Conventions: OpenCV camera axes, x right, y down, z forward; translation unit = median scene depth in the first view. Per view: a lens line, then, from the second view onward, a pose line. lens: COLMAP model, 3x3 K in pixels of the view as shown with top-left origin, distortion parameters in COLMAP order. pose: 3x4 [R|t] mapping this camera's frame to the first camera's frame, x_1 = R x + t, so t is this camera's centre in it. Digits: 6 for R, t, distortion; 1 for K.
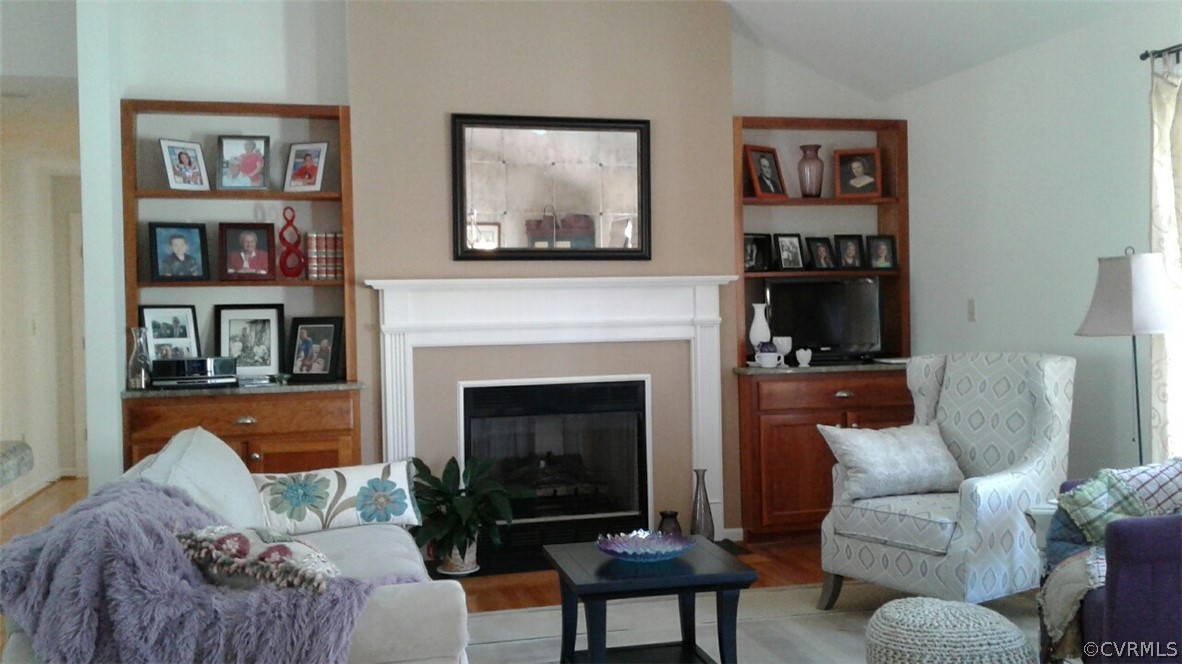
lens RADIAL K [[1088.6, 0, 591.0], [0, 1088.6, 332.0], [0, 0, 1]] dist [0.108990, -0.260709]
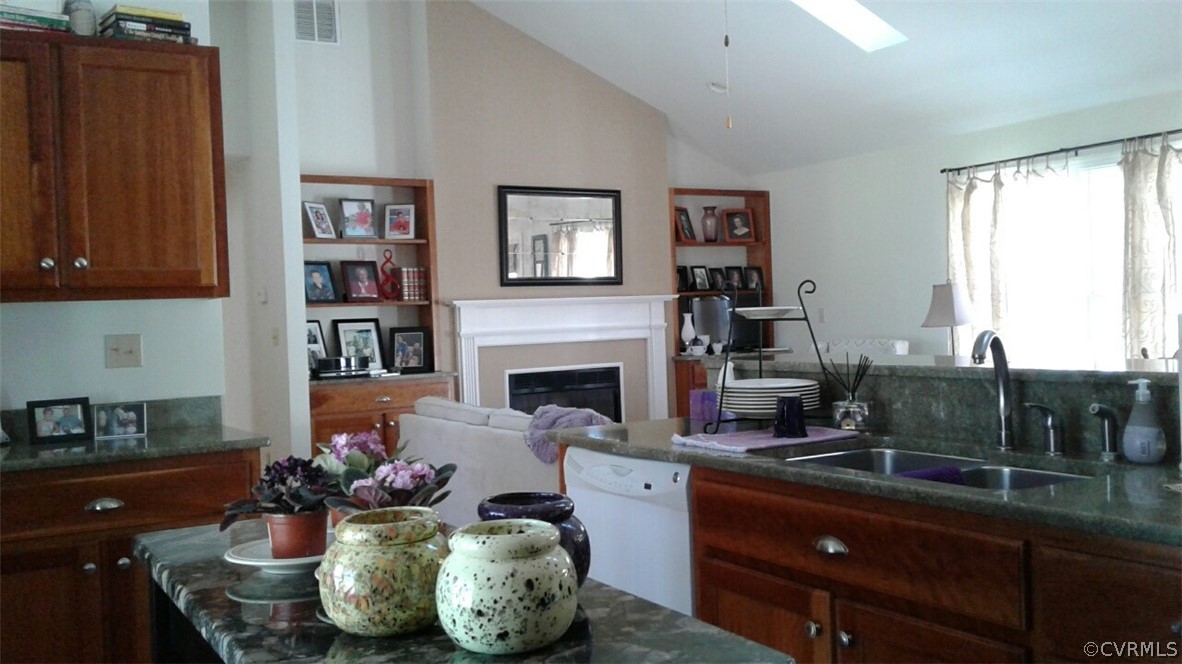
lens RADIAL K [[1088.6, 0, 591.0], [0, 1088.6, 332.0], [0, 0, 1]] dist [0.108990, -0.260709]
pose [[0.959128, -0.019486, 0.282301, -0.416069], [0.022978, 0.999695, -0.009062, 0.010630], [-0.282038, 0.015179, 0.959283, -0.413458]]
